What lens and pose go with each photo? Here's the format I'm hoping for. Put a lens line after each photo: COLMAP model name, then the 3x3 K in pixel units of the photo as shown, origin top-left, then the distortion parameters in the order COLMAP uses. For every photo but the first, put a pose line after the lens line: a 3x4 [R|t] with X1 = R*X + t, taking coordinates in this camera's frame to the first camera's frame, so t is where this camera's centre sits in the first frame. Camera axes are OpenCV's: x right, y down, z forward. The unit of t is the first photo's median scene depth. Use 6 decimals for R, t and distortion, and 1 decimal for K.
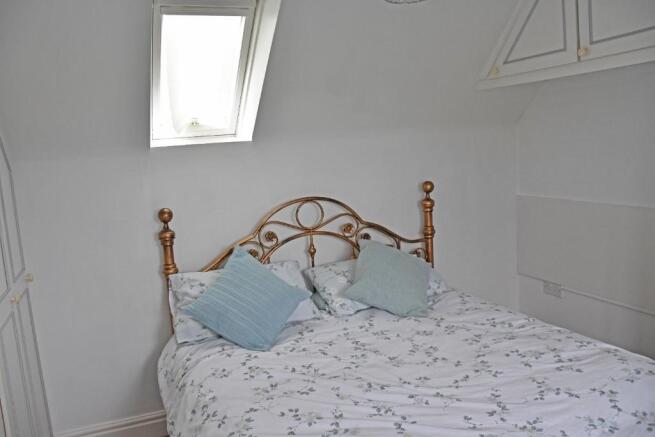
lens RADIAL K [[514.1, 0, 323.1], [0, 514.1, 215.0], [0, 0, 1]] dist [-0.140980, 0.082964]
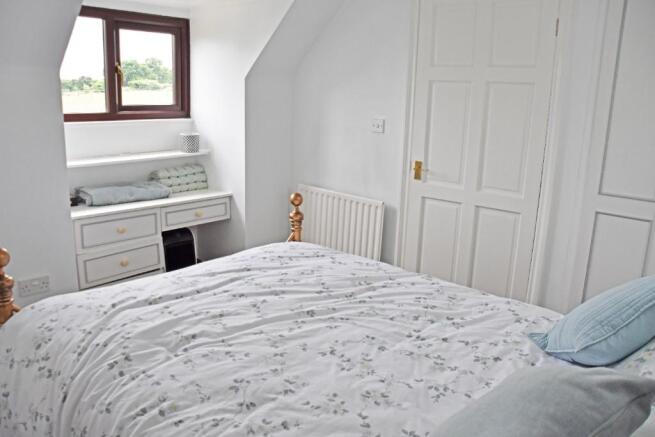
lens RADIAL K [[514.1, 0, 323.1], [0, 514.1, 215.0], [0, 0, 1]] dist [-0.140980, 0.082964]
pose [[-0.905070, 0.135593, -0.403068, 0.525009], [-0.027146, 0.927453, 0.372953, -0.221009], [0.424396, 0.348490, -0.835729, 1.564451]]
